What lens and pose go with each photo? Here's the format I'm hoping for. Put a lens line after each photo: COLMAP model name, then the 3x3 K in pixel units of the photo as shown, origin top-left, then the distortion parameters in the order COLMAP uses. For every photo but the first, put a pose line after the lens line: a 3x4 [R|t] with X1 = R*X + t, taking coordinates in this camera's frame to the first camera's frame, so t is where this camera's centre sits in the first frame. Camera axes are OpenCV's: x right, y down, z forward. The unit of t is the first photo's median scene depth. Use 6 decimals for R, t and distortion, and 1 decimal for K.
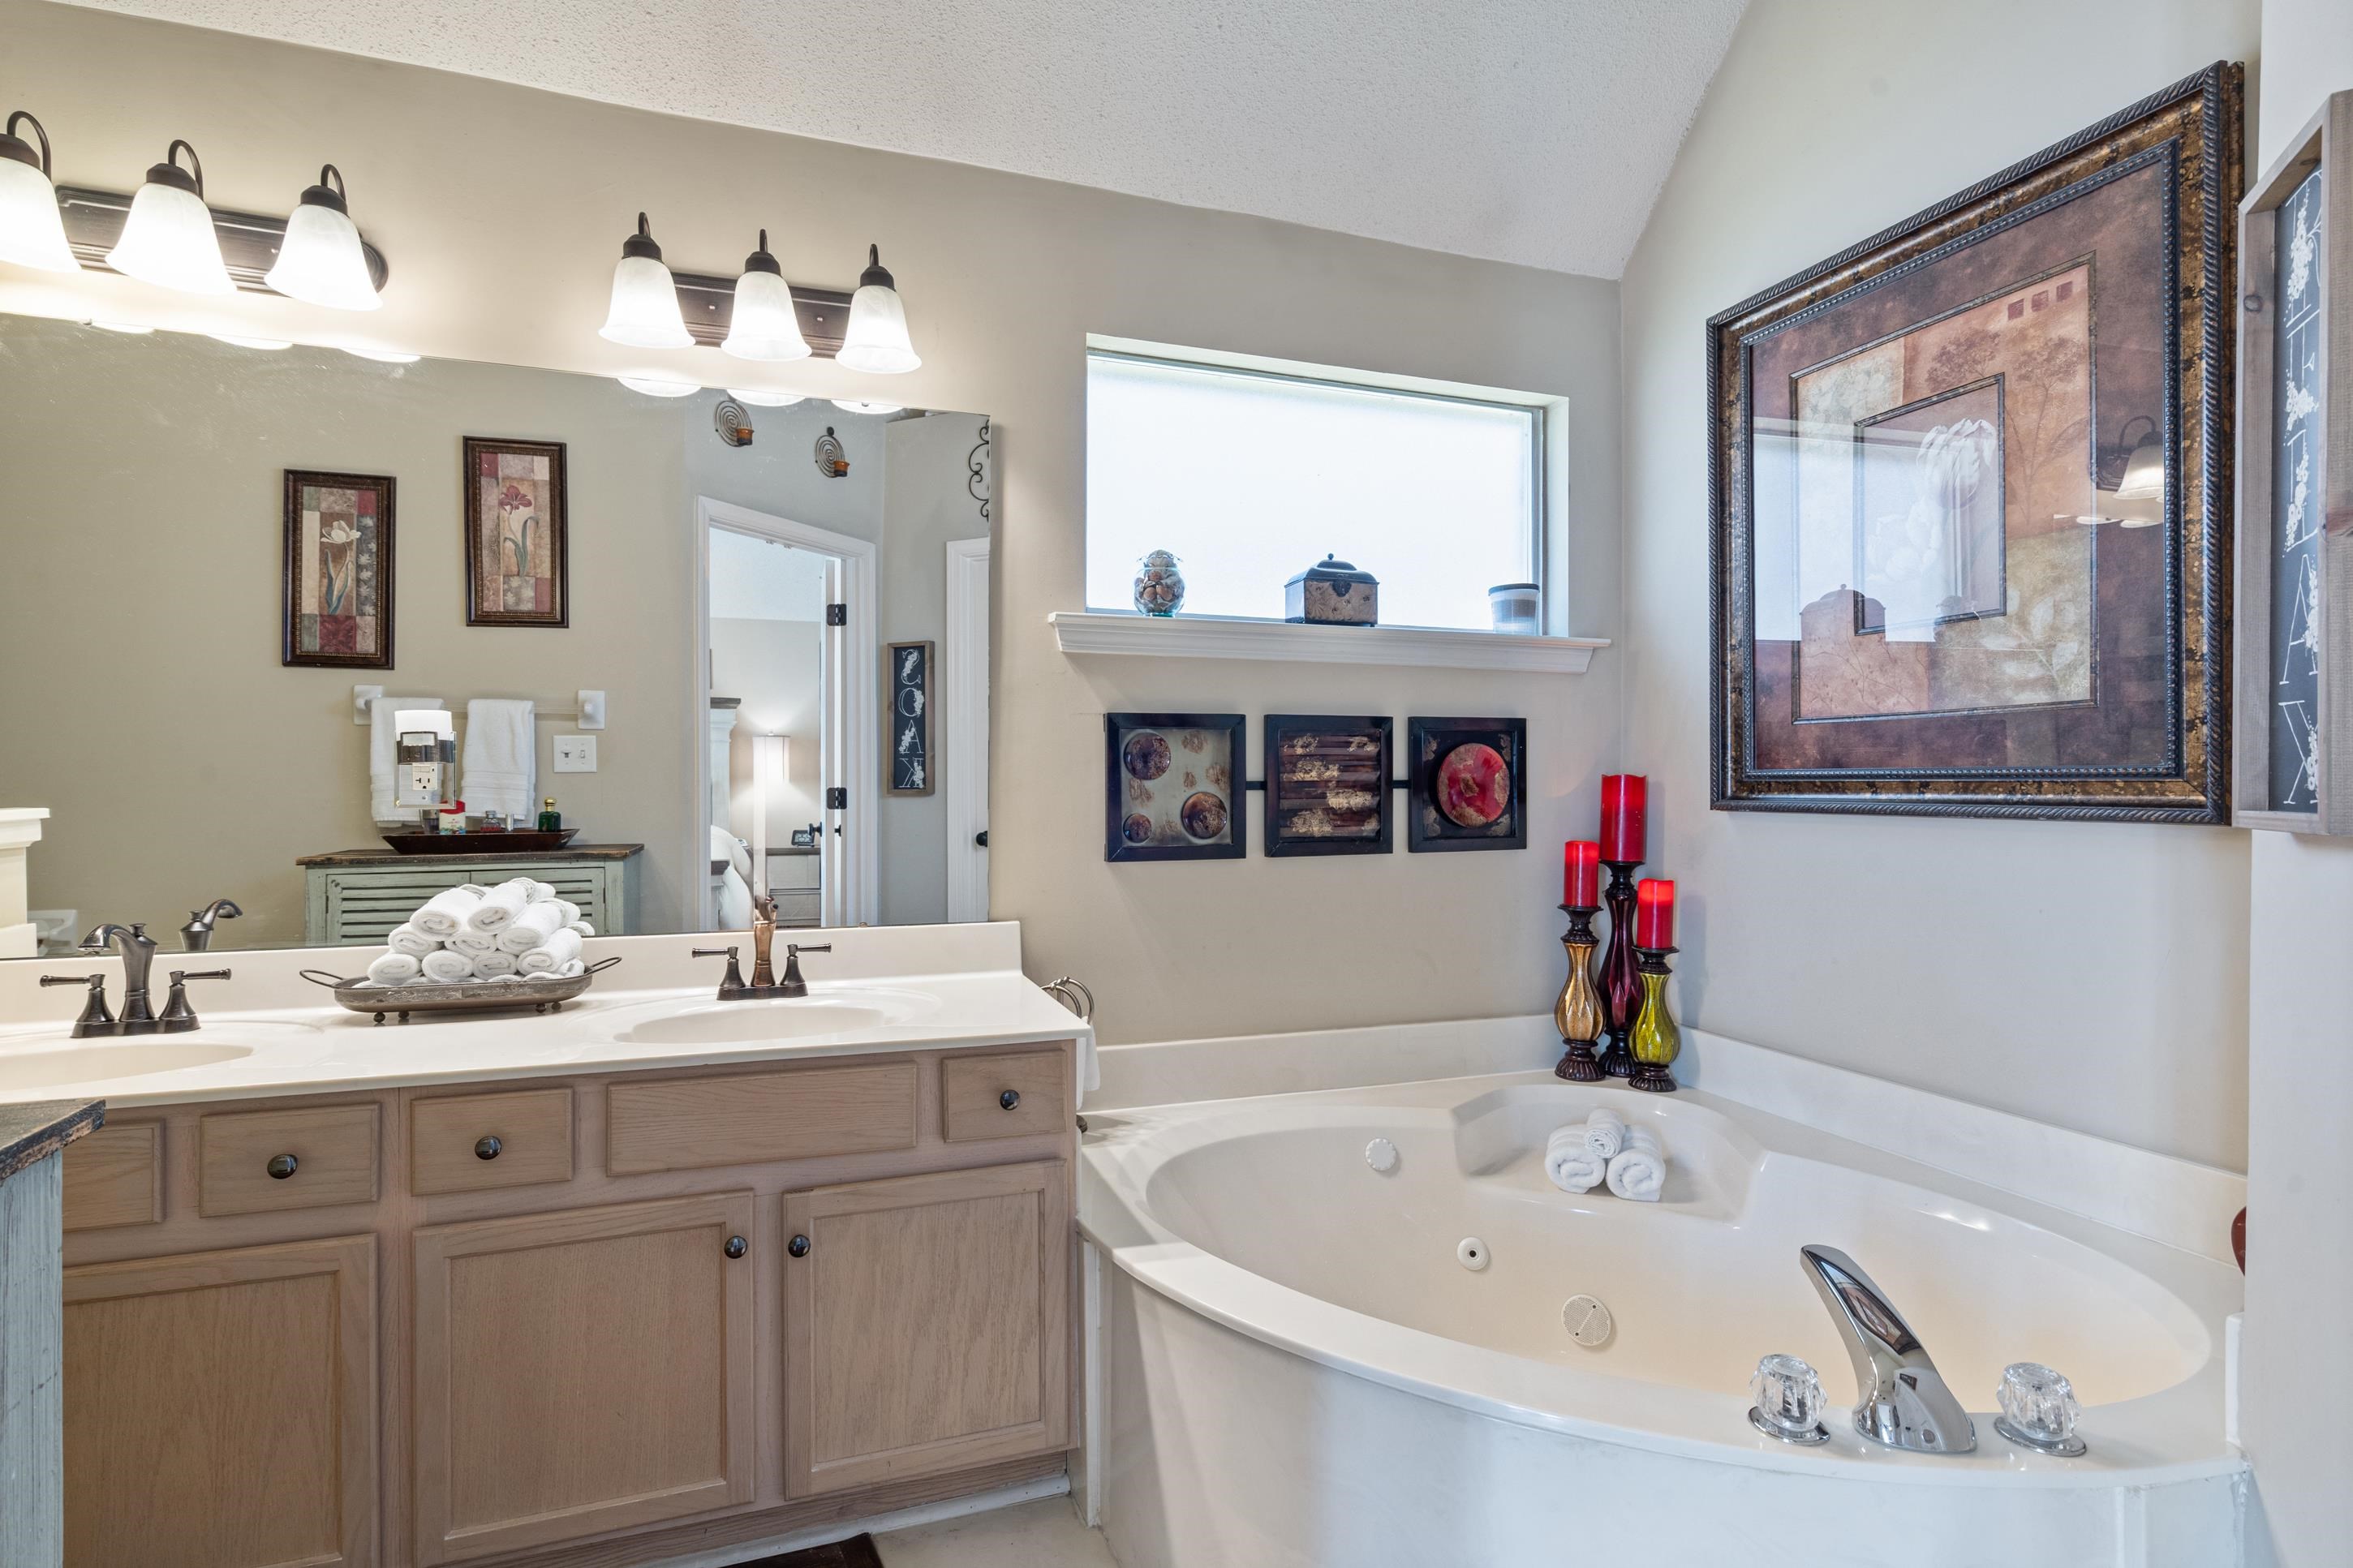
lens RADIAL K [[1096.2, 0, 1170.1], [0, 1096.2, 797.0], [0, 0, 1]] dist [-0.000286, 0.000111]
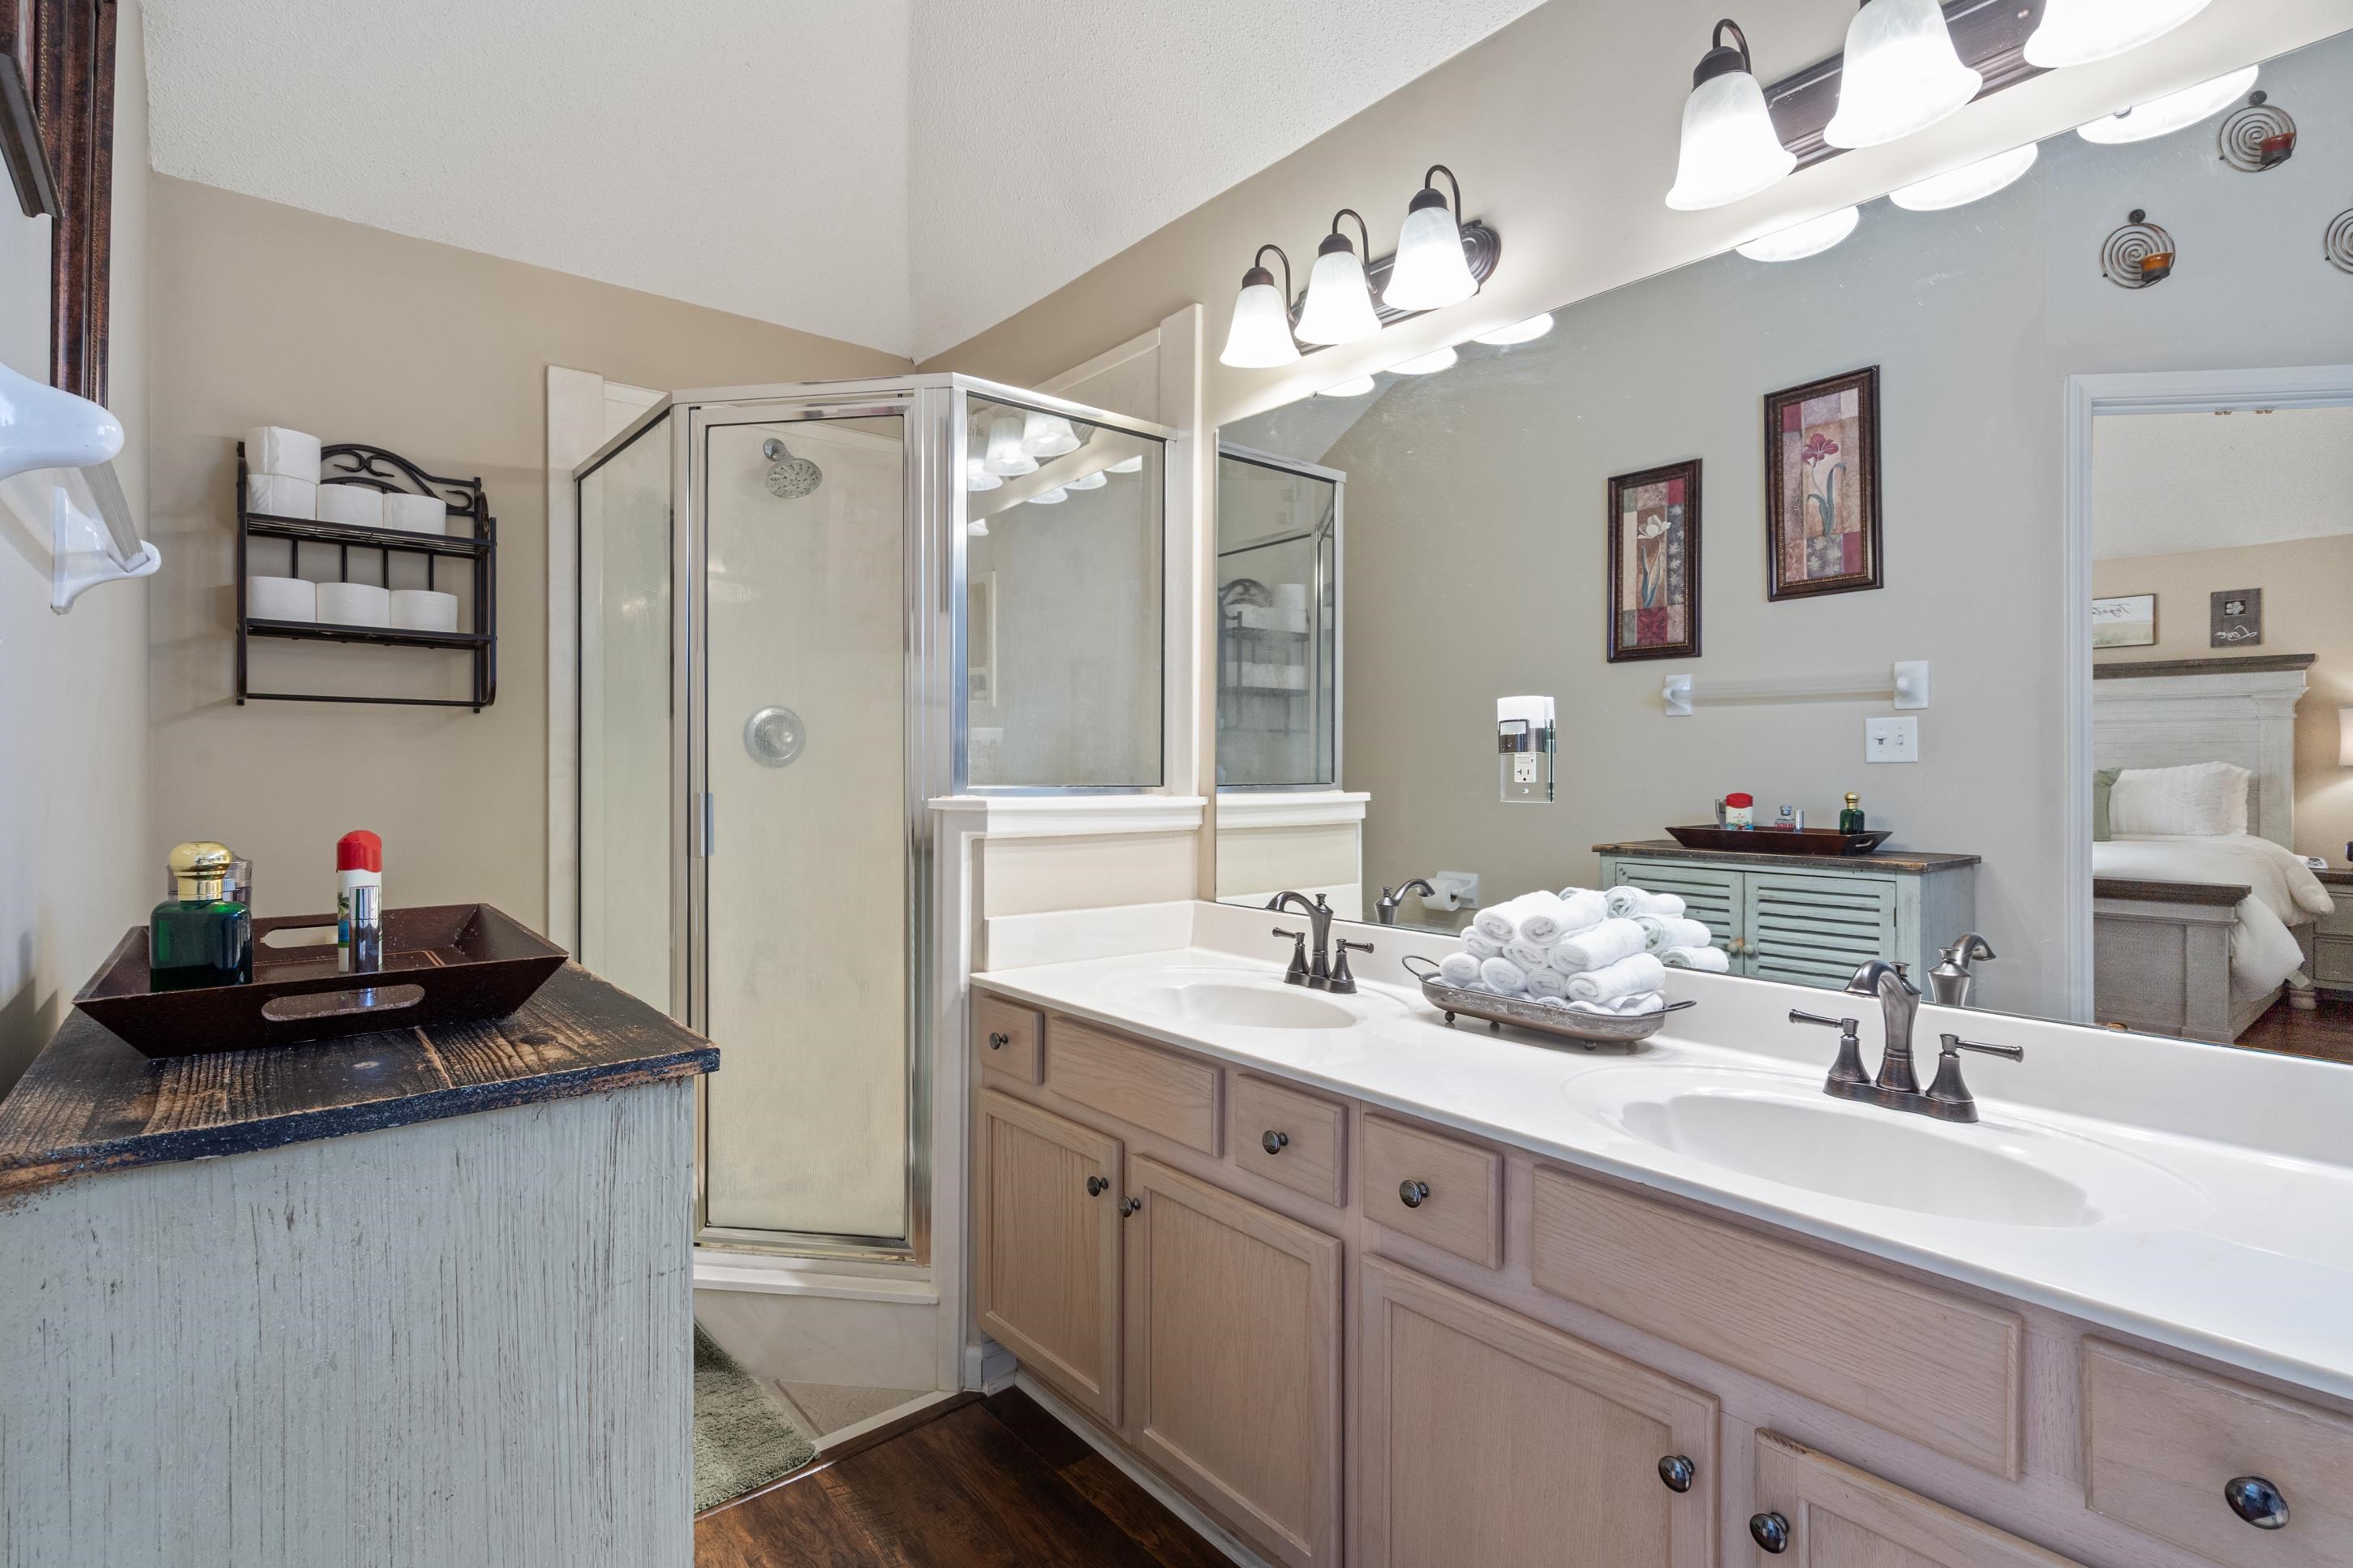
lens RADIAL K [[1130.0, 0, 1172.8], [0, 1130.0, 766.7], [0, 0, 1]] dist [0.001877, 0.000302]
pose [[0.349695, 0.000580, -0.936864, 0.109766], [-0.017903, 0.999821, -0.006064, -0.007674], [0.936693, 0.018893, 0.349643, 0.358317]]
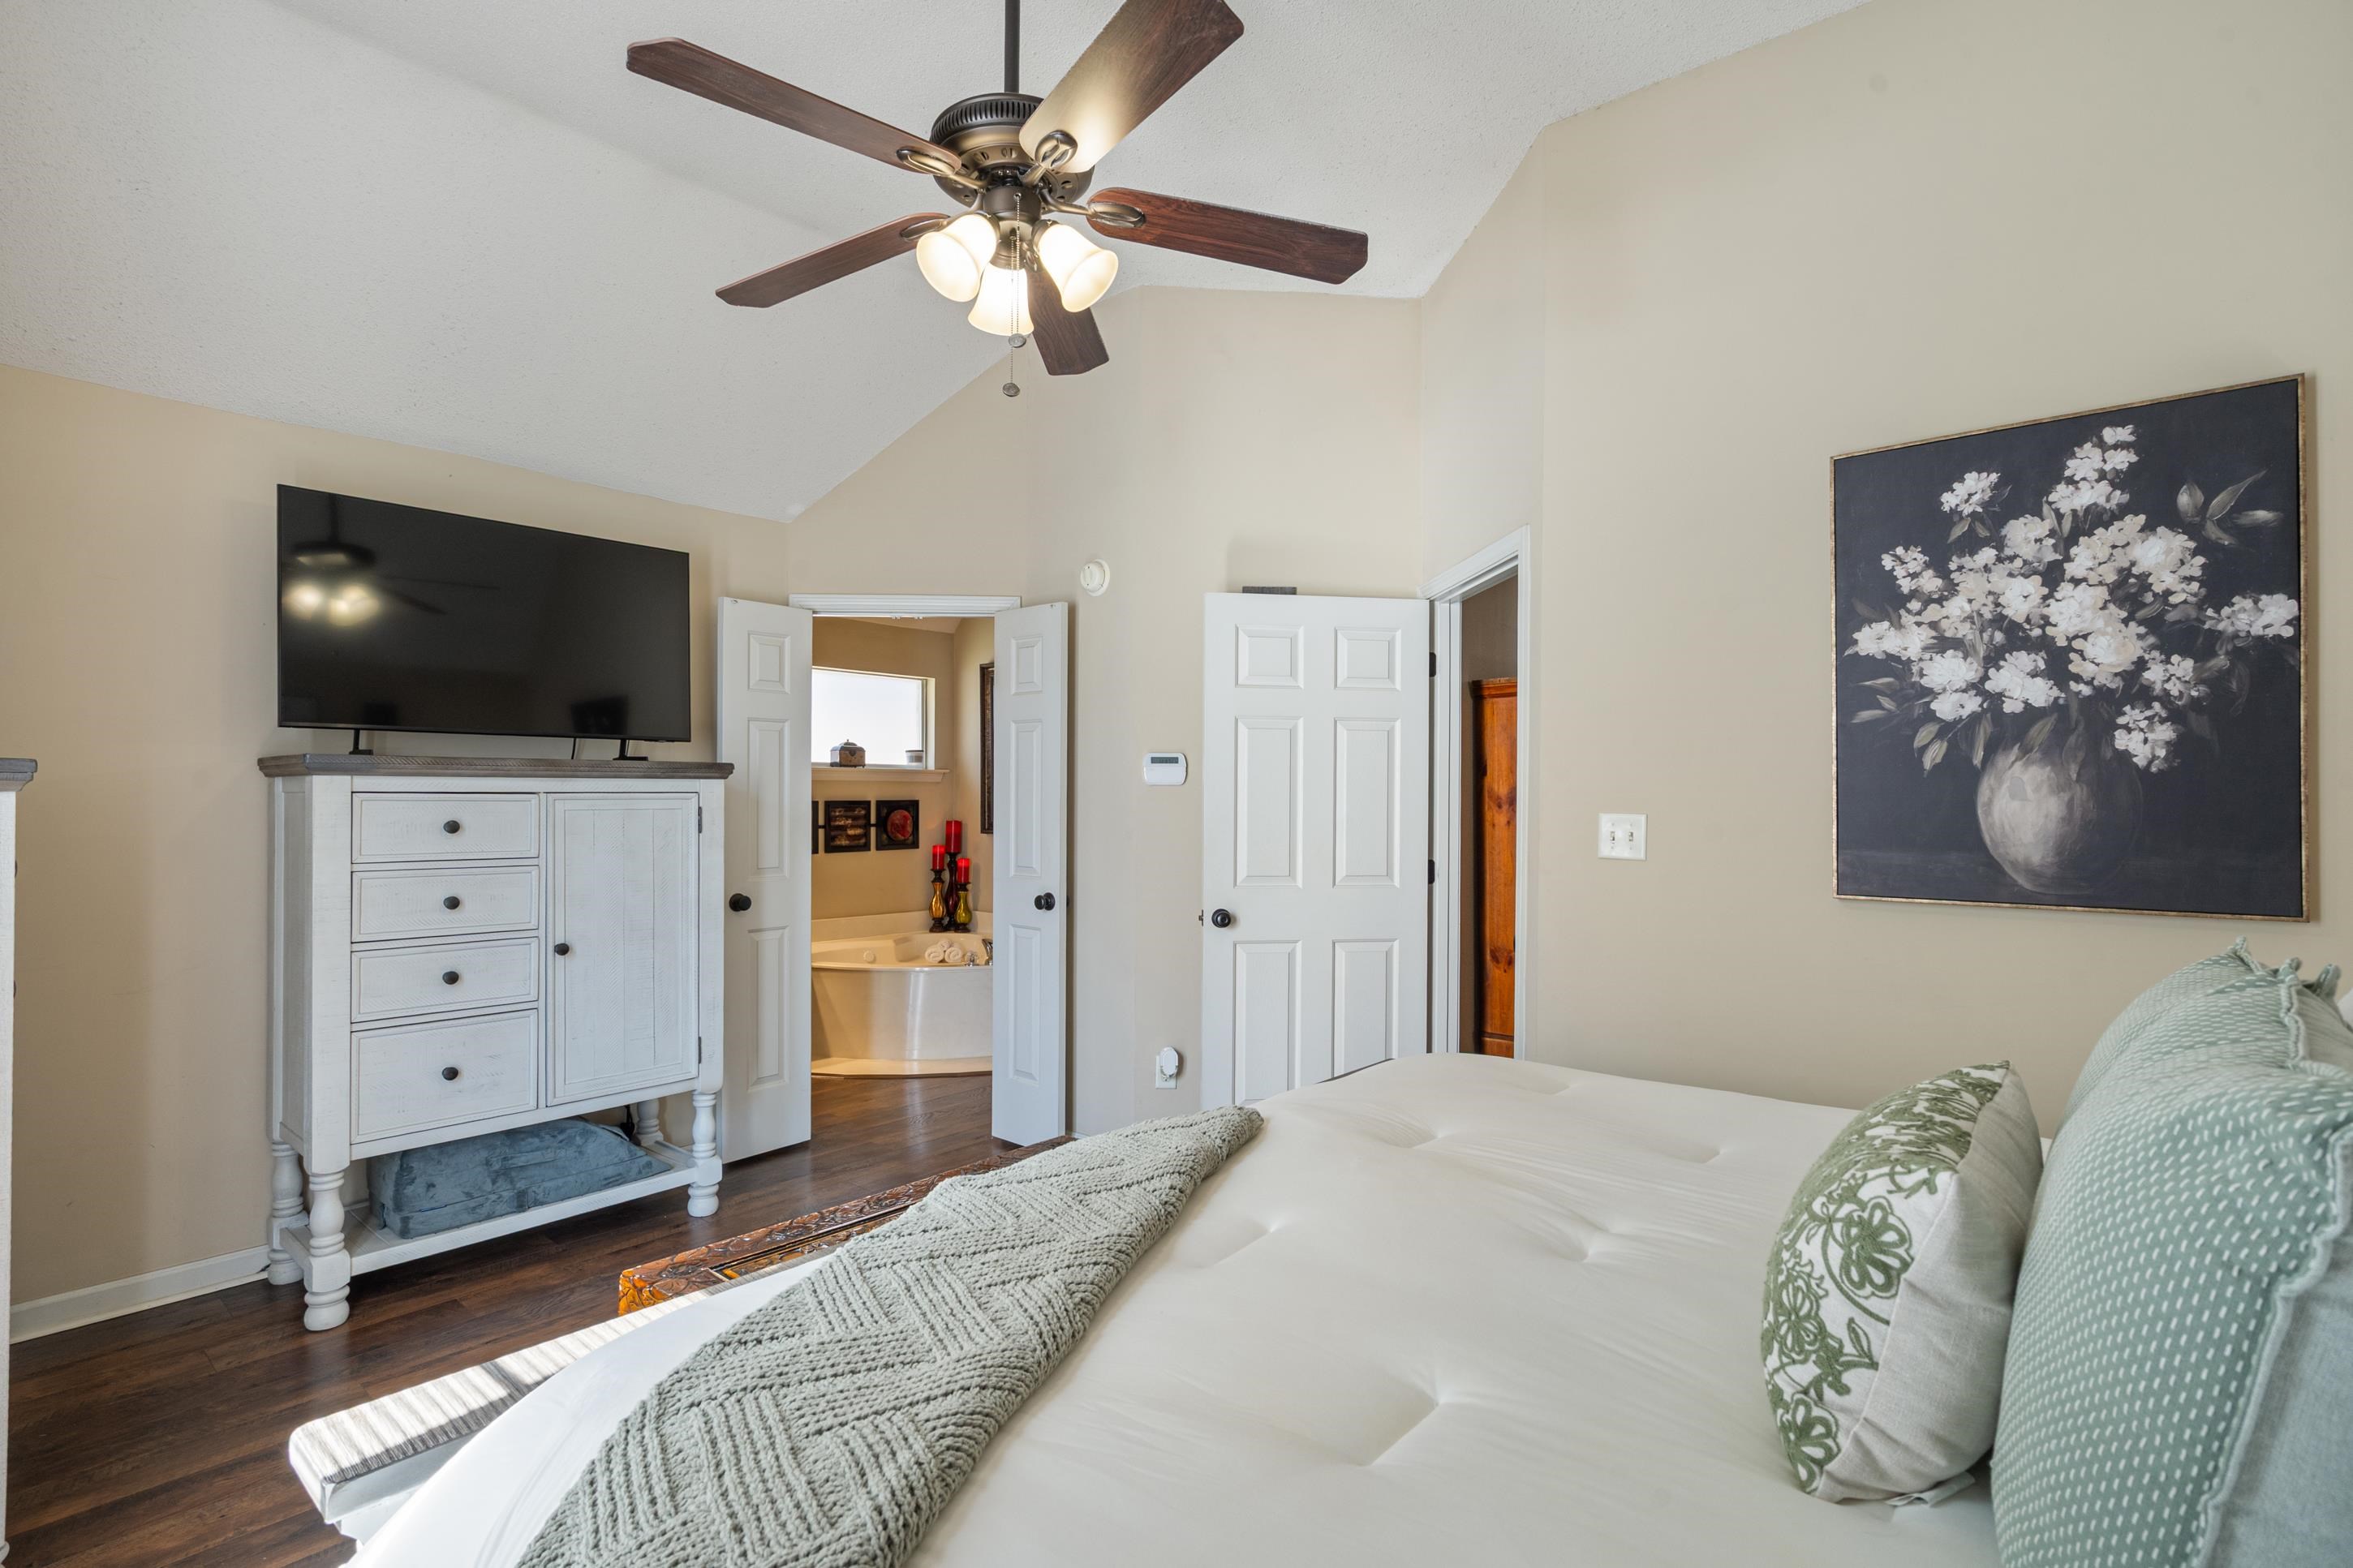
lens RADIAL K [[1096.2, 0, 1170.1], [0, 1096.2, 797.0], [0, 0, 1]] dist [-0.000286, 0.000111]
pose [[0.860766, 0.005082, 0.508975, -0.497616], [-0.000001, 0.999950, -0.009983, -0.050464], [-0.509001, 0.008592, 0.860723, -1.578526]]
